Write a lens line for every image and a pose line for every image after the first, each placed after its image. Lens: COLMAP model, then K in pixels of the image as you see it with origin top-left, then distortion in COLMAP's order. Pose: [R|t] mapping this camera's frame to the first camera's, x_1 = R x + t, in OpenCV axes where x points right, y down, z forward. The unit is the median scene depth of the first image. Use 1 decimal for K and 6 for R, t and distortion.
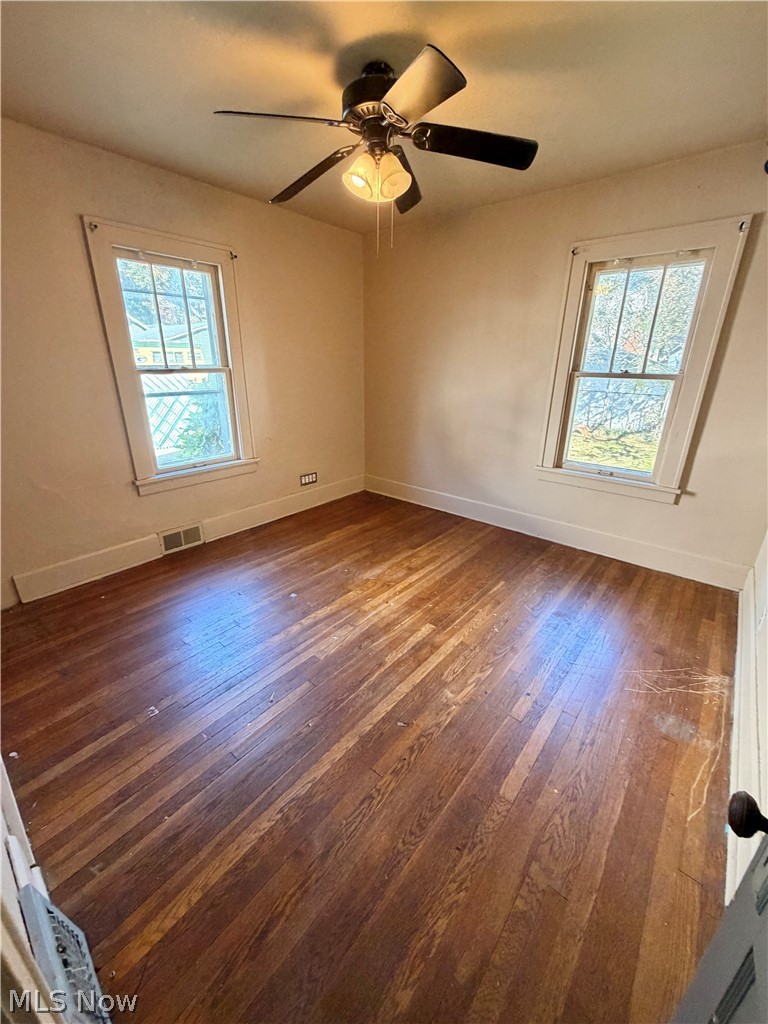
lens RADIAL K [[410.8, 0, 381.5], [0, 410.8, 510.2], [0, 0, 1]] dist [-0.003740, 0.000803]
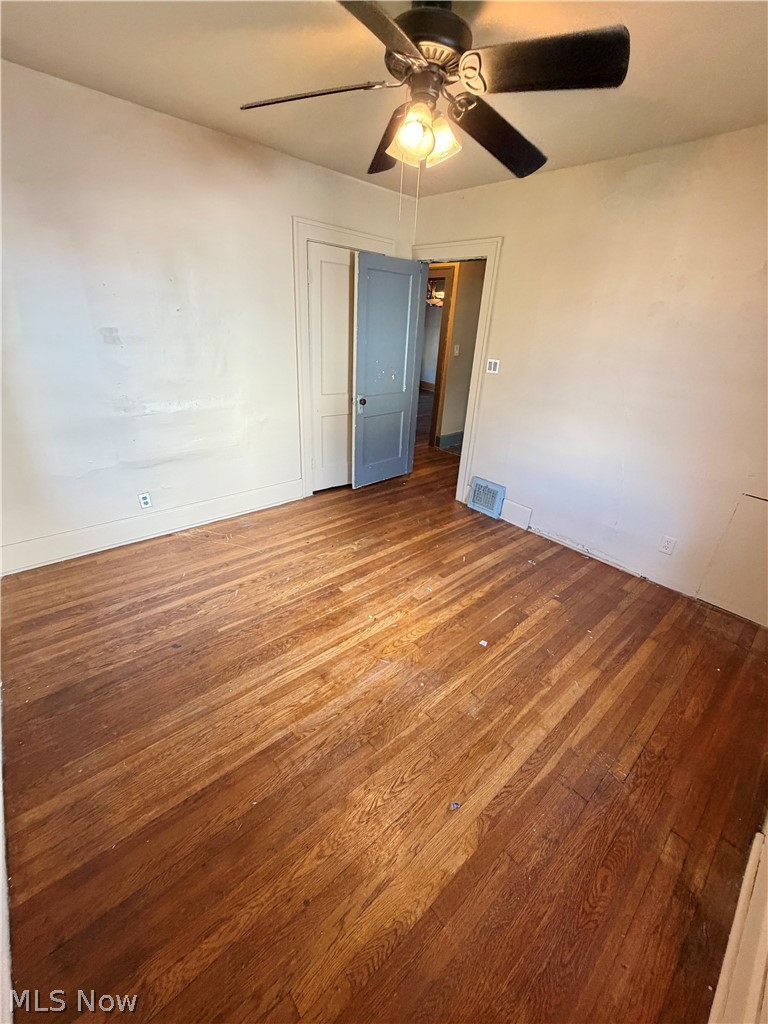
lens RADIAL K [[410.8, 0, 384.3], [0, 410.8, 512.1], [0, 0, 1]] dist [-0.003740, 0.000803]
pose [[-0.988166, -0.114214, 0.102390, -0.069823], [-0.007921, 0.704620, 0.709541, -0.566937], [-0.153186, 0.700333, -0.697186, 1.412223]]
